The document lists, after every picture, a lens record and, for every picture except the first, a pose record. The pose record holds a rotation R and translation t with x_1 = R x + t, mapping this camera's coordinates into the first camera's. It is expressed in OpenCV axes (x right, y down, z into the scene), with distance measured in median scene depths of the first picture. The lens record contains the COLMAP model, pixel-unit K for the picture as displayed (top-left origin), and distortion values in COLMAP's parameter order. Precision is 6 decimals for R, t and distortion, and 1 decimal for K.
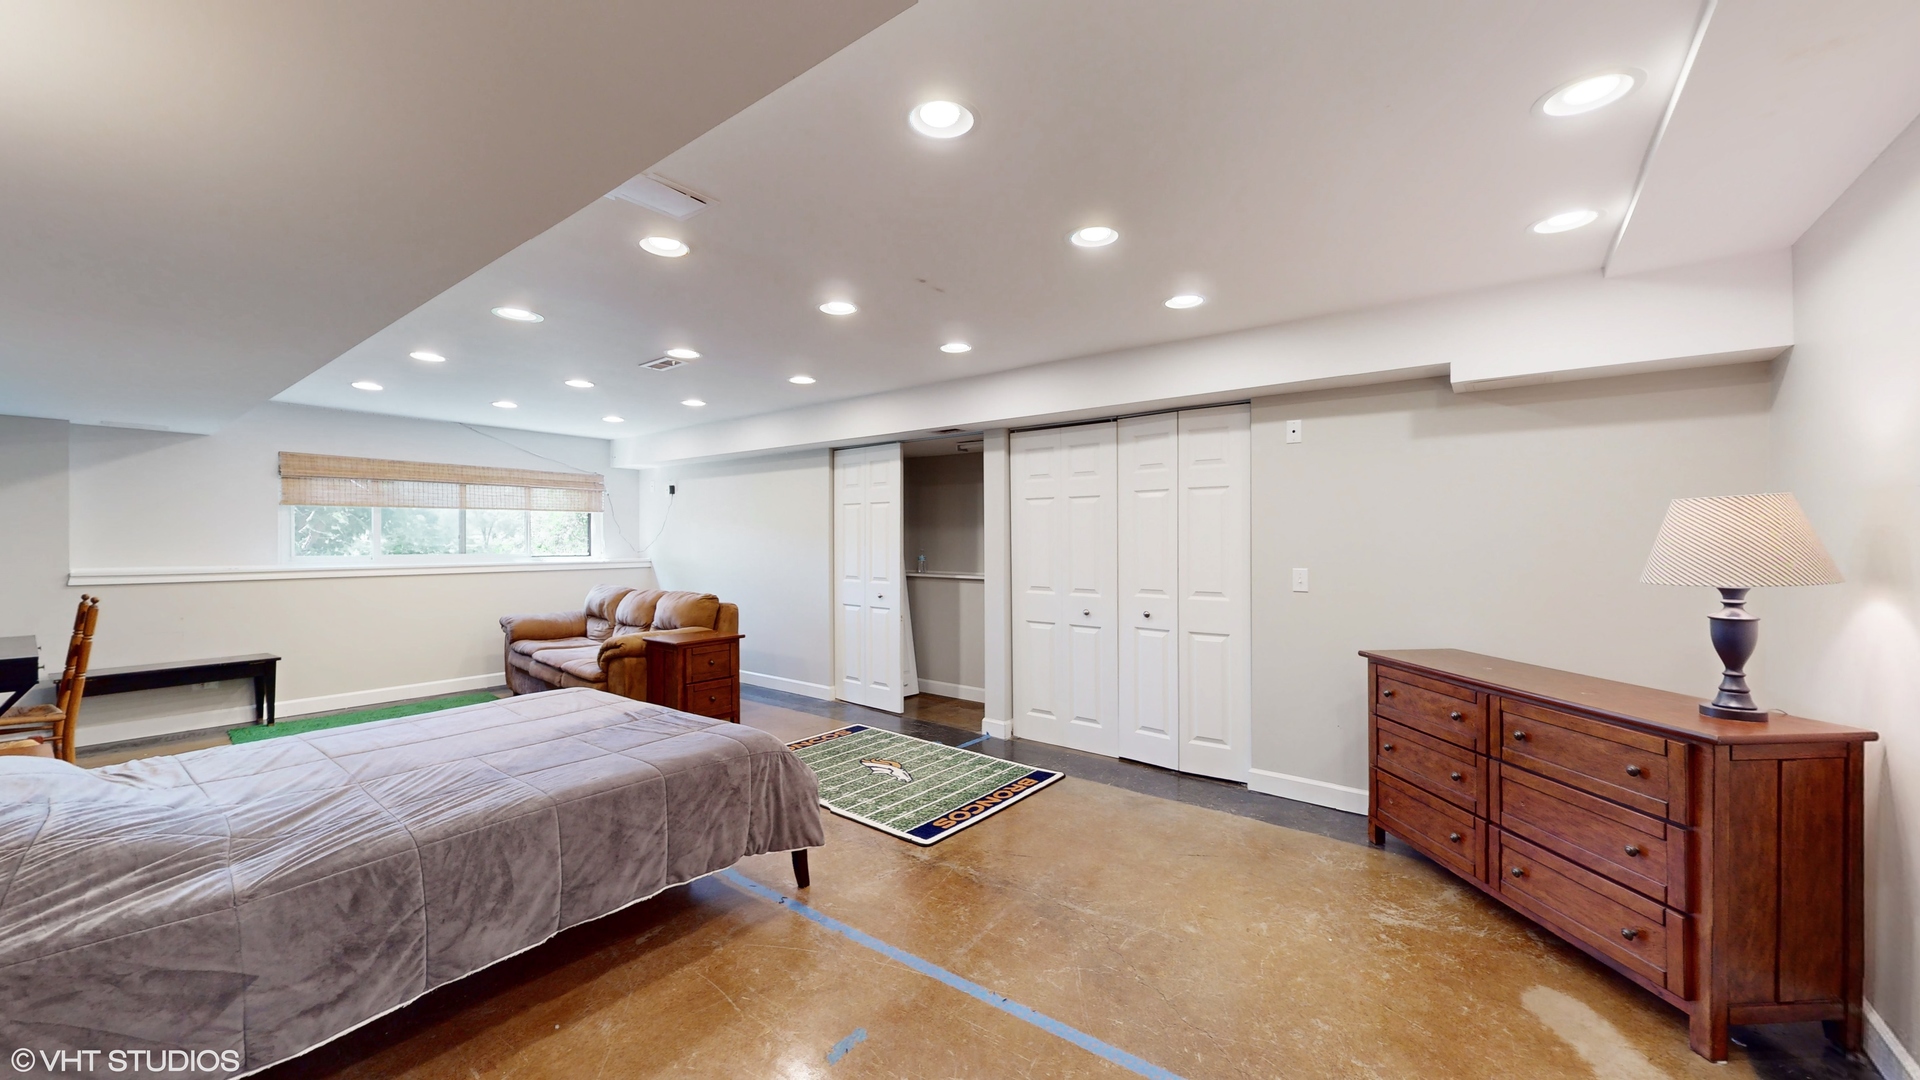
lens RADIAL K [[705.4, 0, 958.0], [0, 705.4, 533.2], [0, 0, 1]] dist [-0.001636, -0.000290]
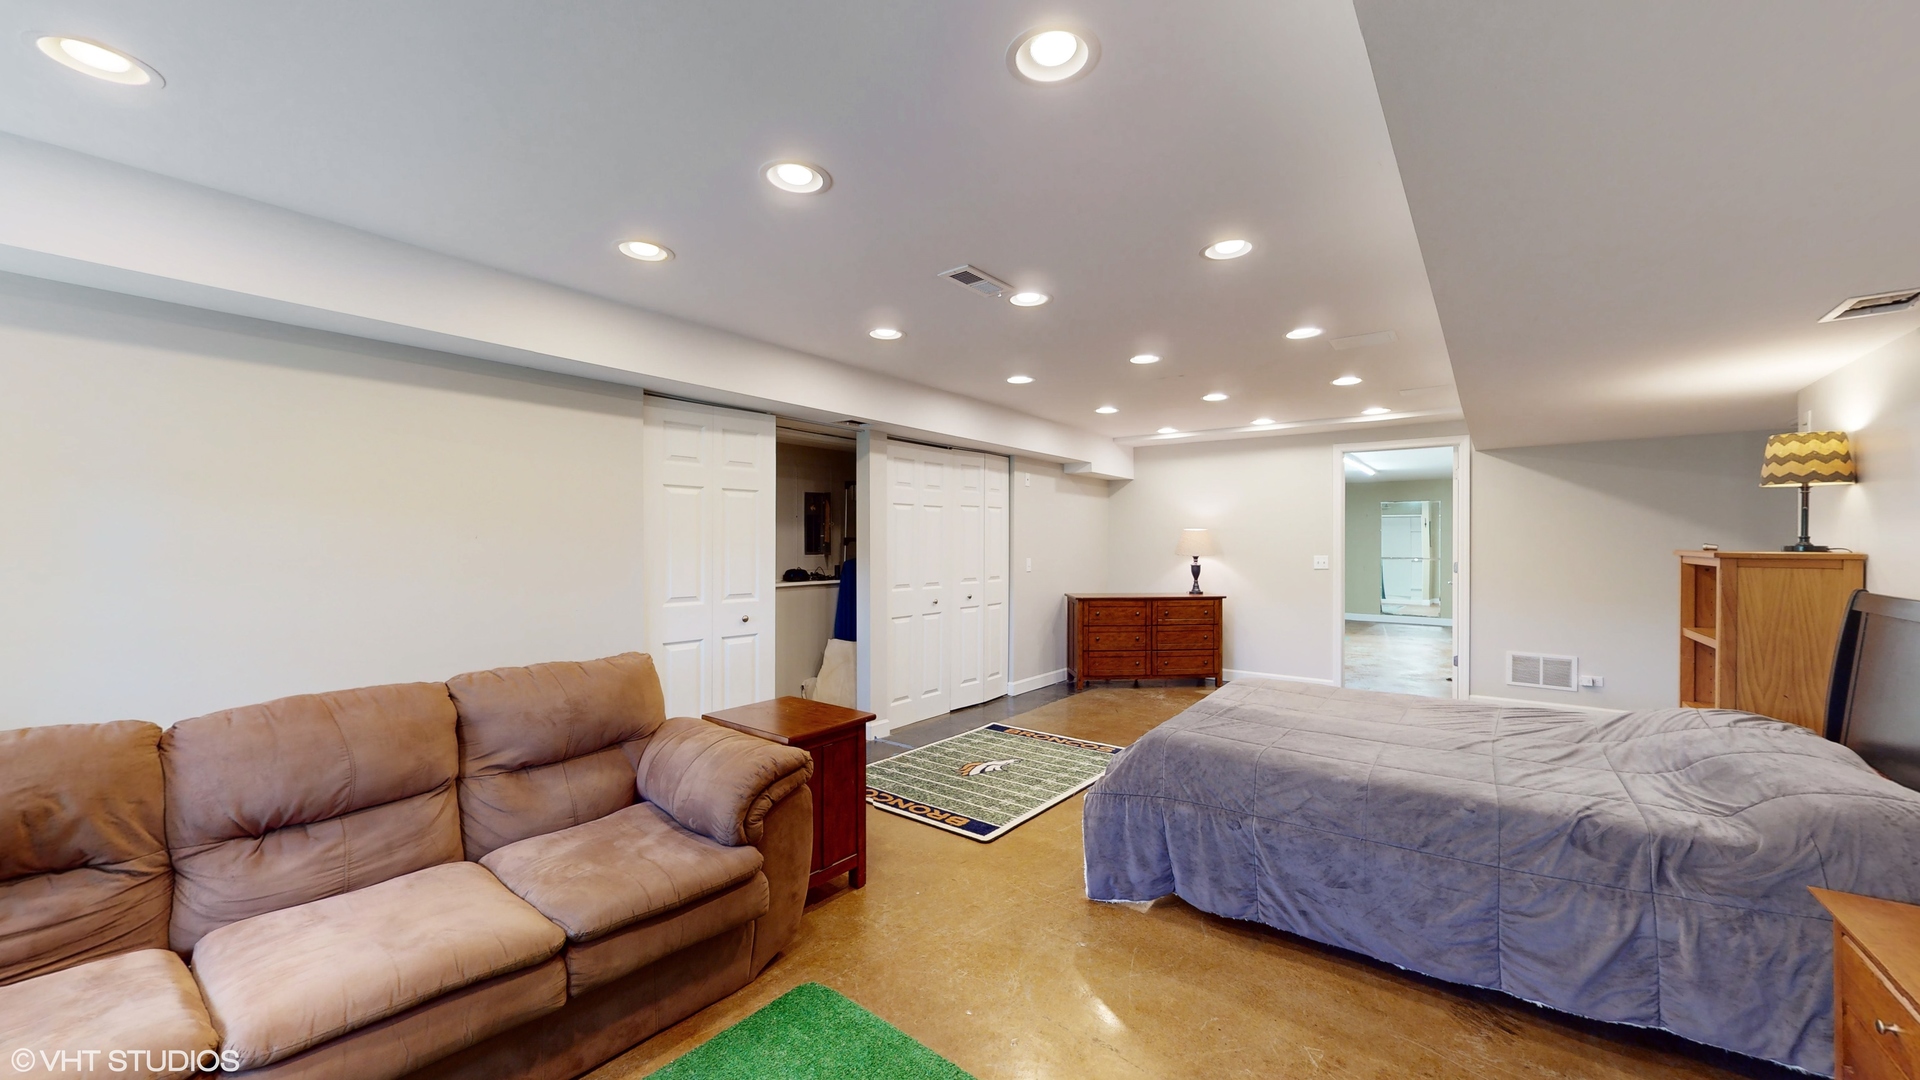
lens RADIAL K [[705.4, 0, 954.1], [0, 705.4, 544.9], [0, 0, 1]] dist [-0.001636, -0.000290]
pose [[-0.001855, 0.001060, 0.999998, -1.133830], [-0.004600, 0.999989, -0.001069, 0.016859], [-0.999988, -0.004602, -0.001850, 1.067427]]
